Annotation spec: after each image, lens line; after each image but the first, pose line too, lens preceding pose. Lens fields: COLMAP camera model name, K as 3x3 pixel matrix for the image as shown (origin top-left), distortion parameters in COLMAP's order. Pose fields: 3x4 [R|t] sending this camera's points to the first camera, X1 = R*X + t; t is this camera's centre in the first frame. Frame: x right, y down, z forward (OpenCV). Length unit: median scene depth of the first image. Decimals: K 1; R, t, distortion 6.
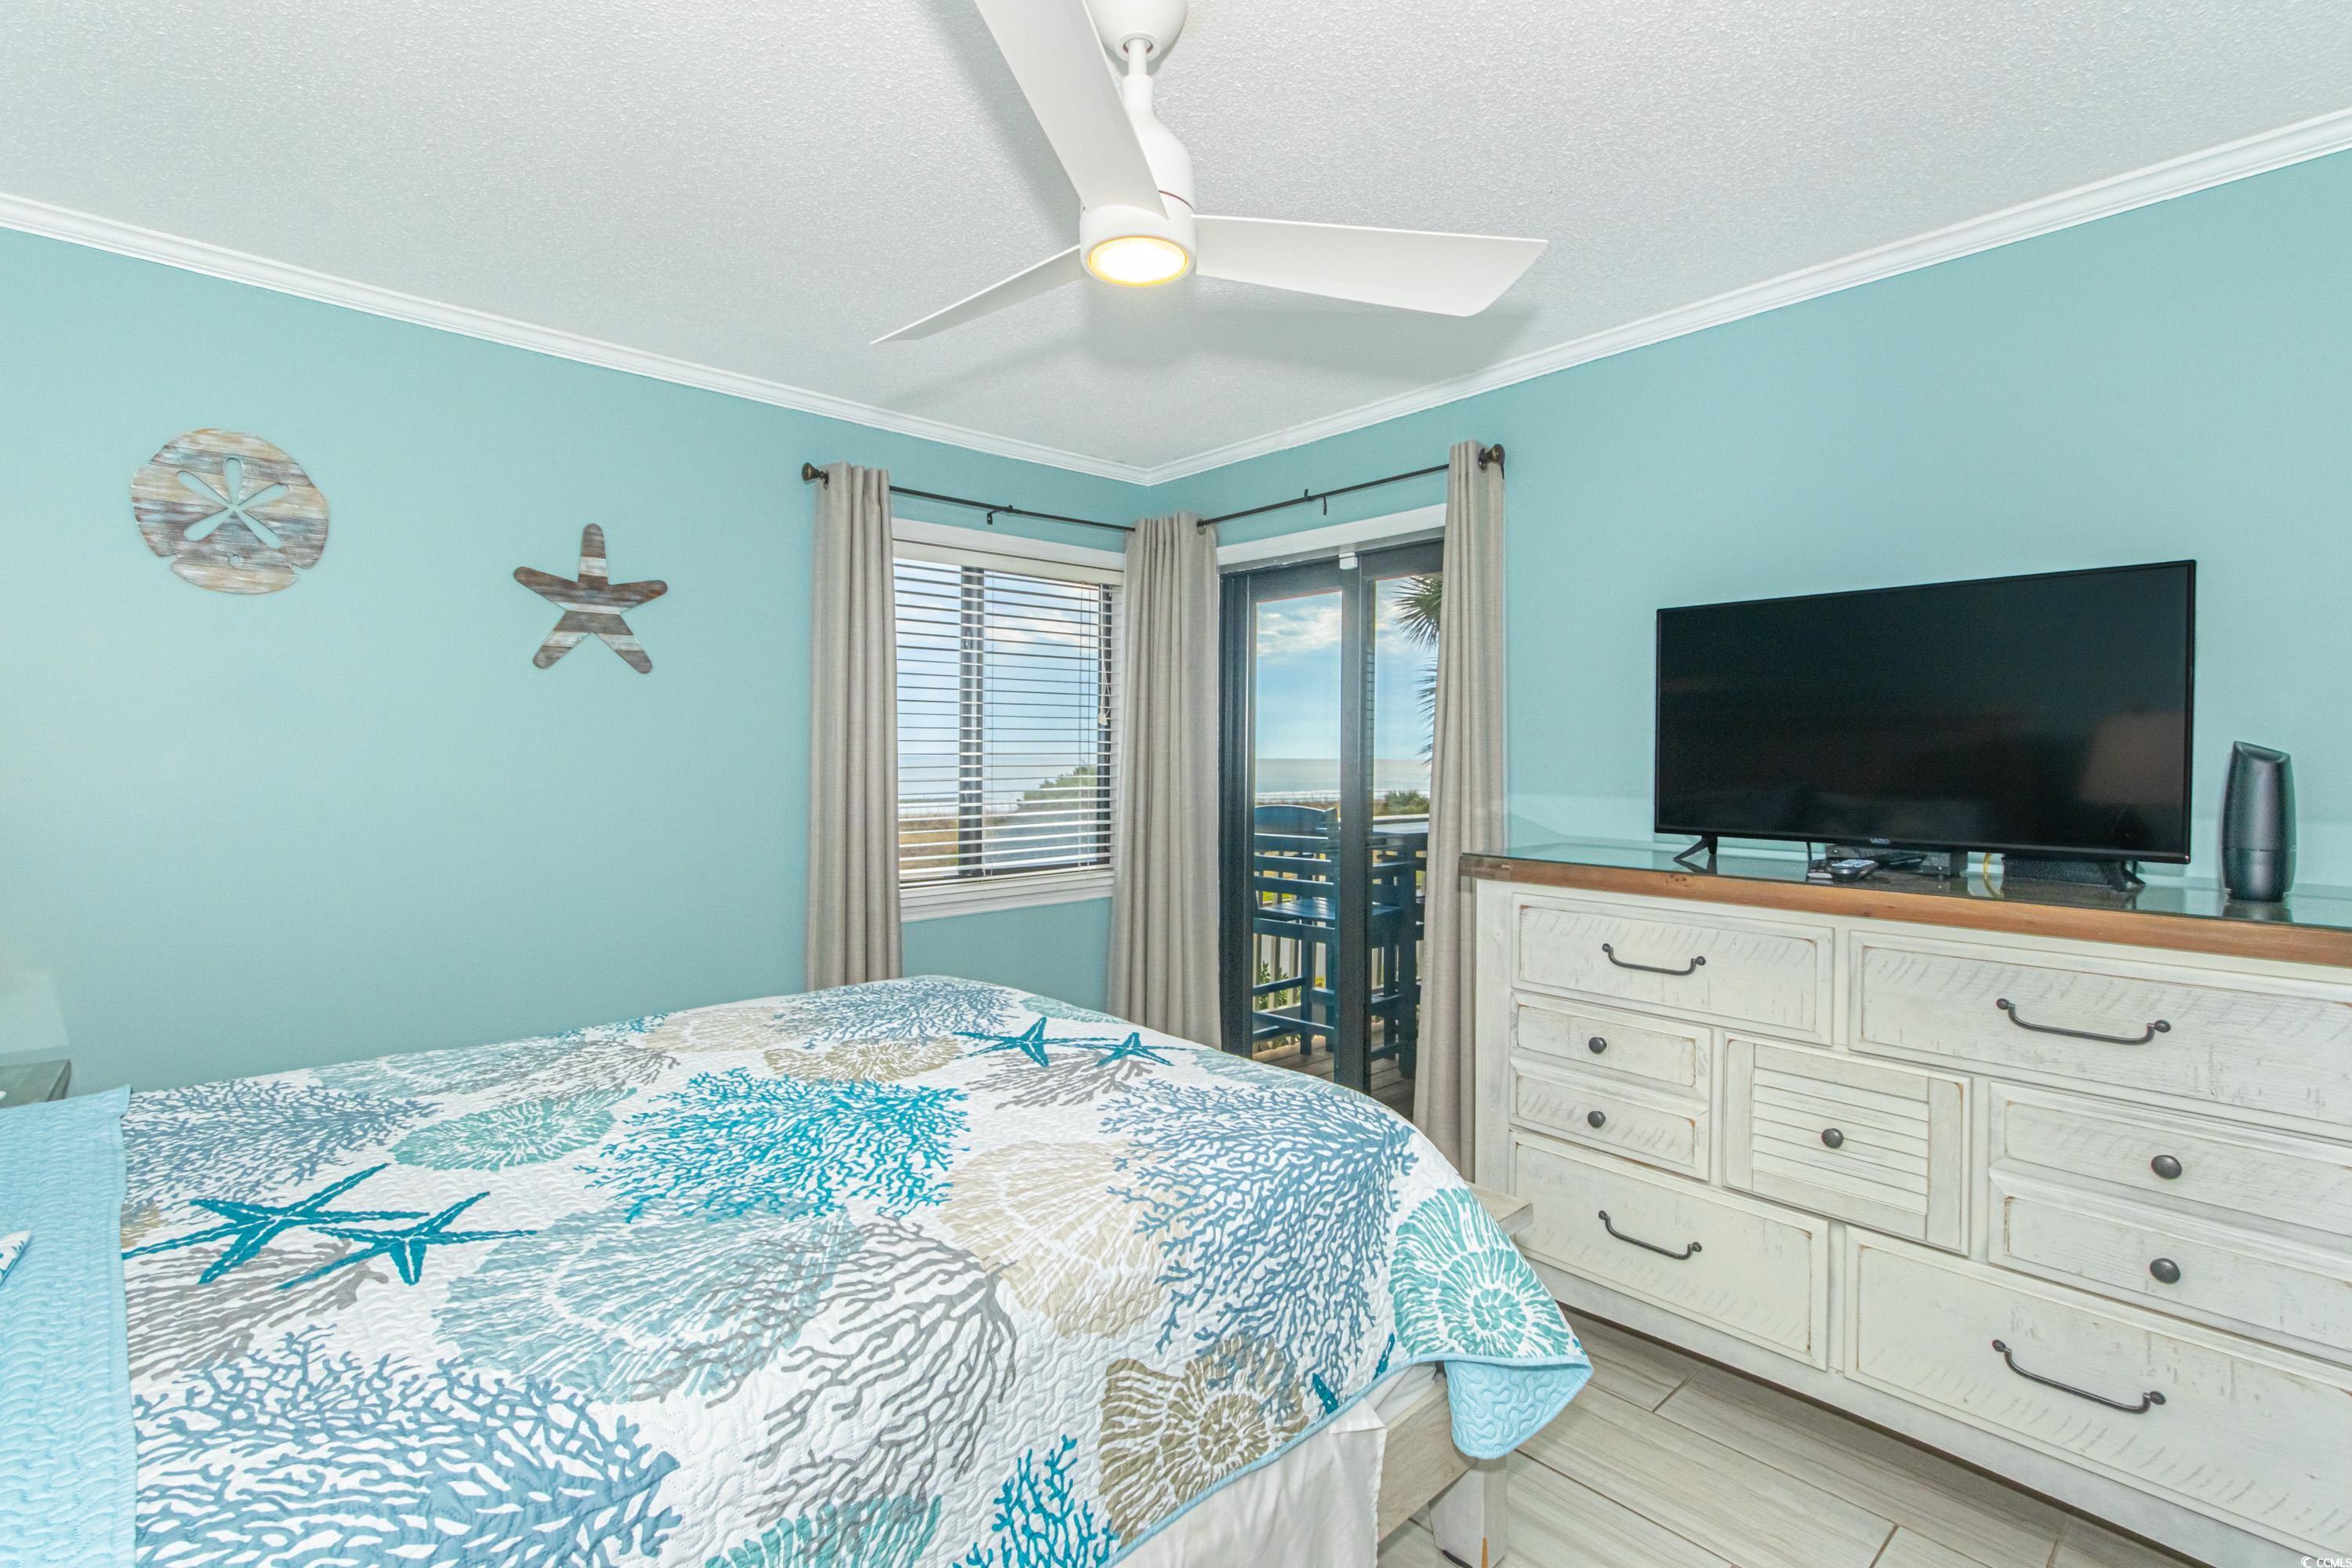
lens RADIAL K [[1087.3, 0, 1179.9], [0, 1087.3, 767.4], [0, 0, 1]] dist [0.012045, -0.000050]
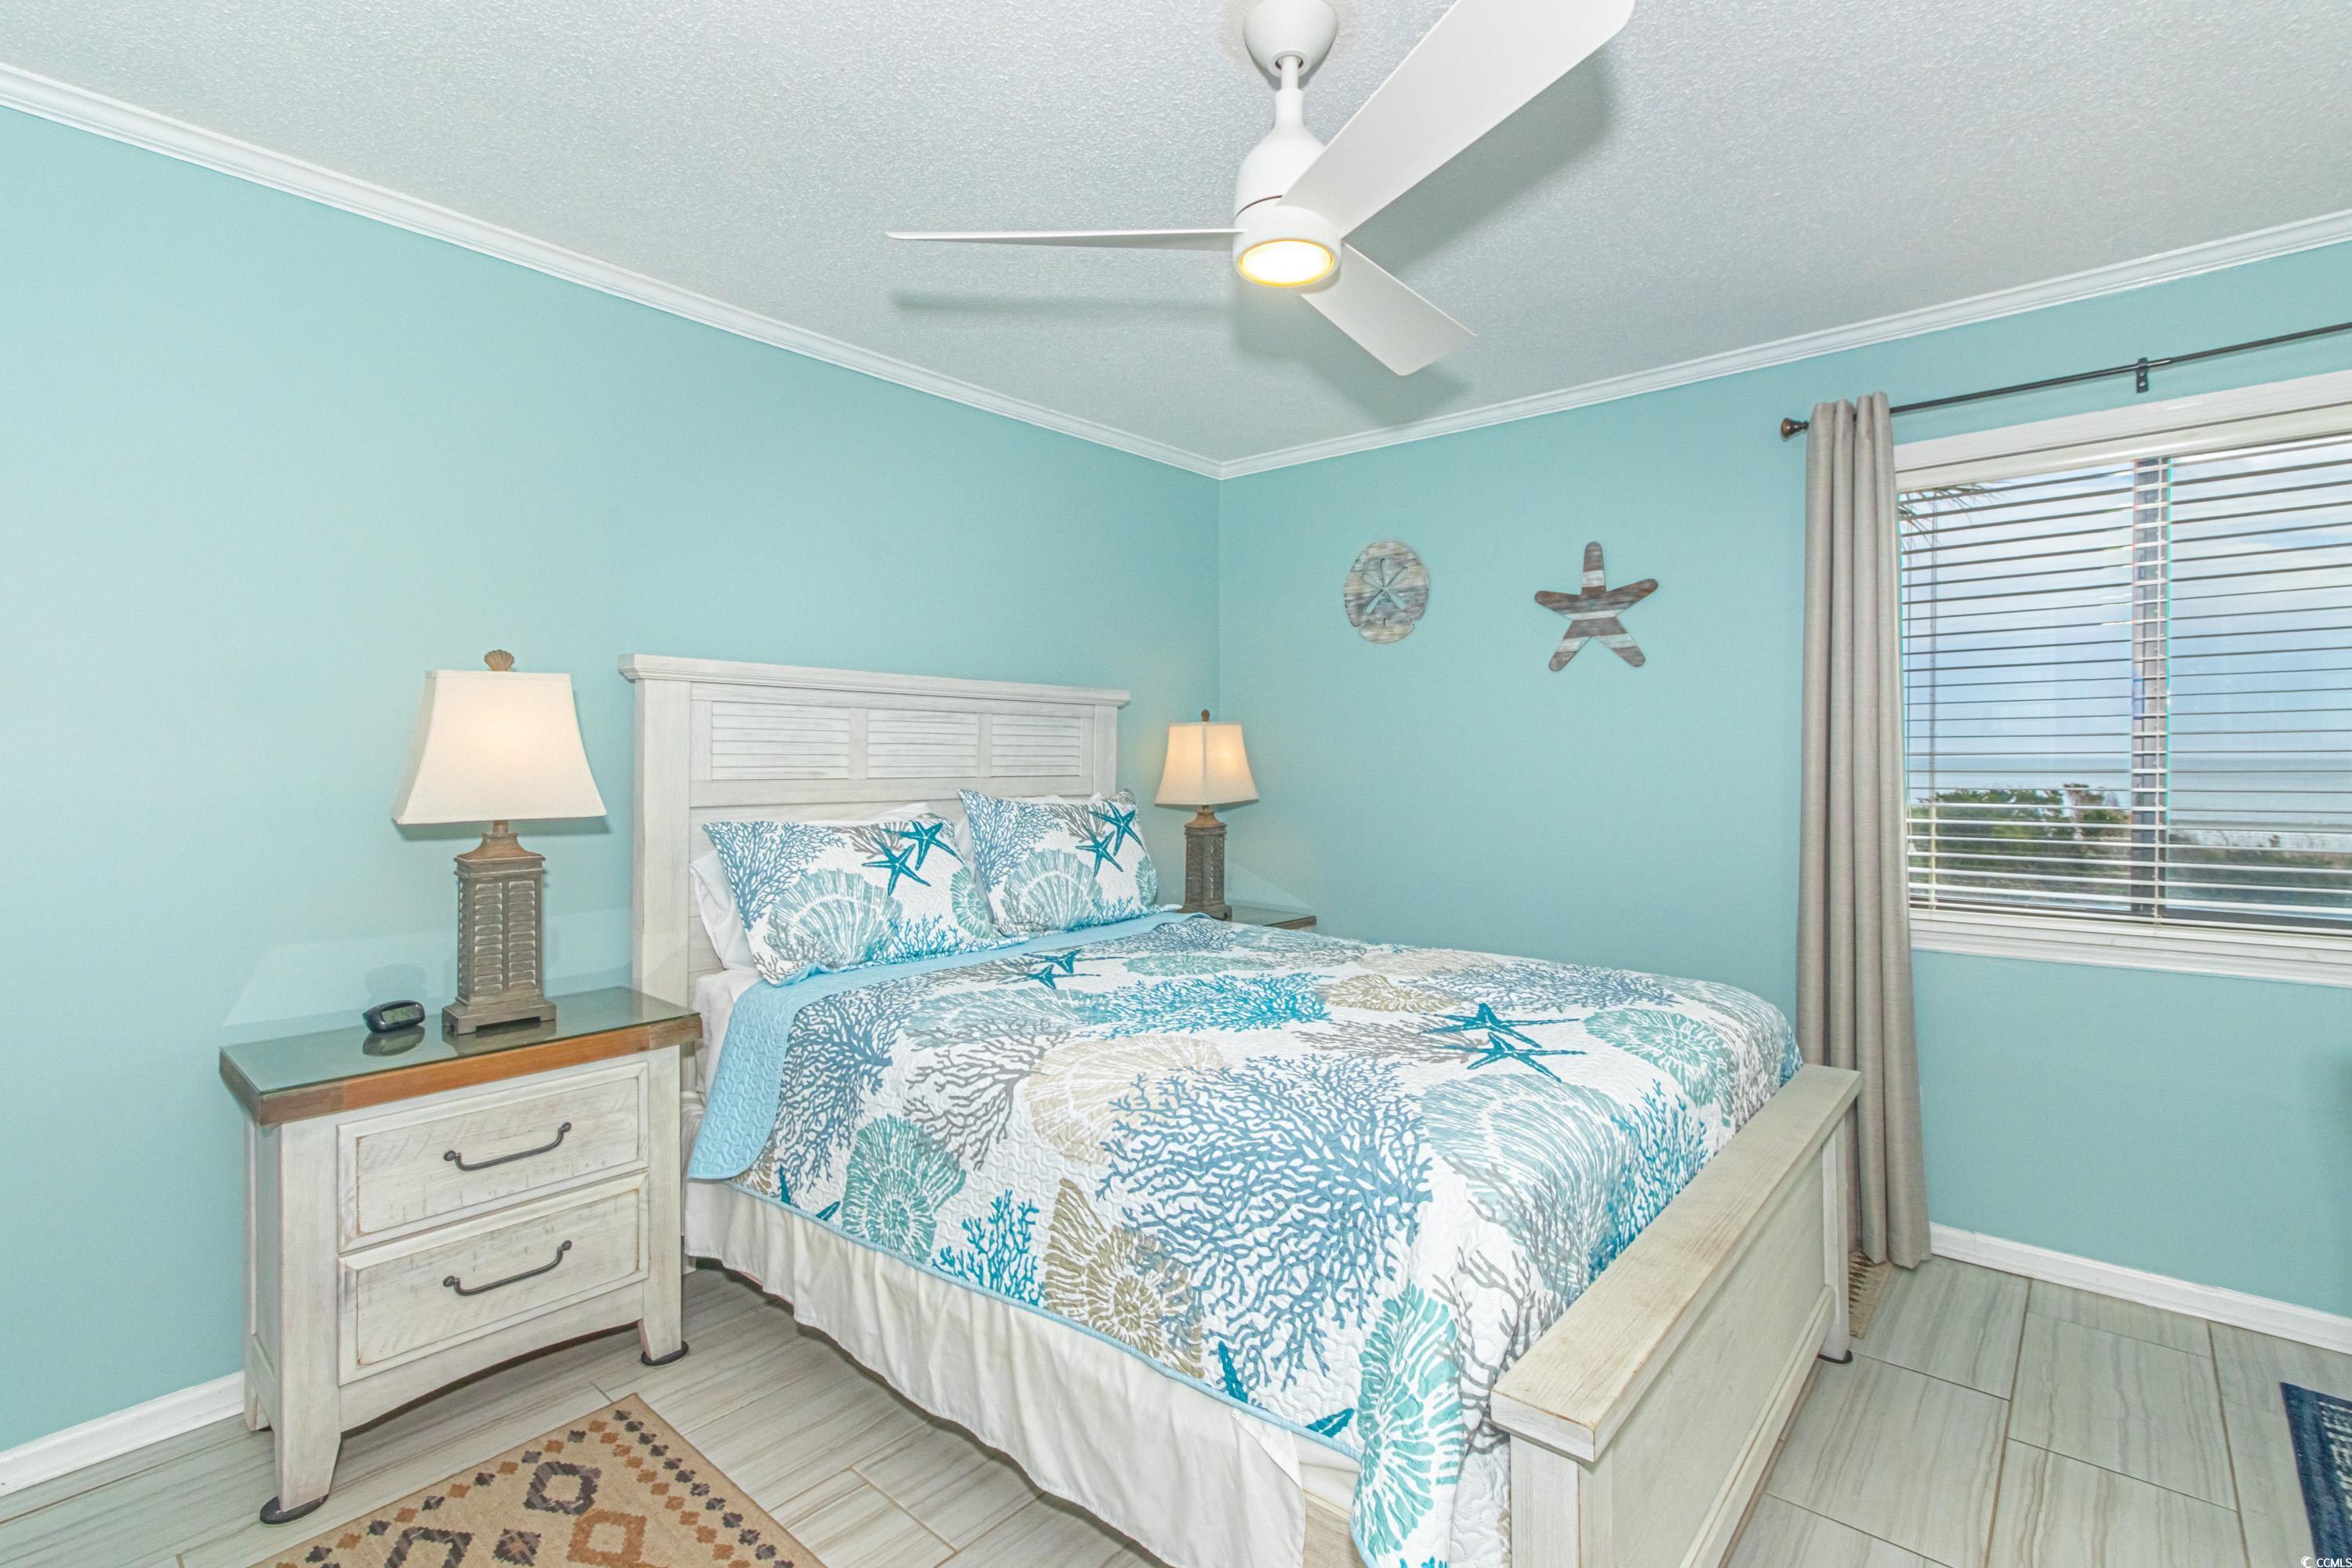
lens RADIAL K [[1087.3, 0, 1178.4], [0, 1087.3, 771.1], [0, 0, 1]] dist [0.012045, -0.000050]
pose [[0.119909, 0.007232, -0.992759, 1.087739], [-0.011288, 0.999919, 0.005921, 0.034662], [0.992721, 0.010497, 0.119981, 0.834133]]
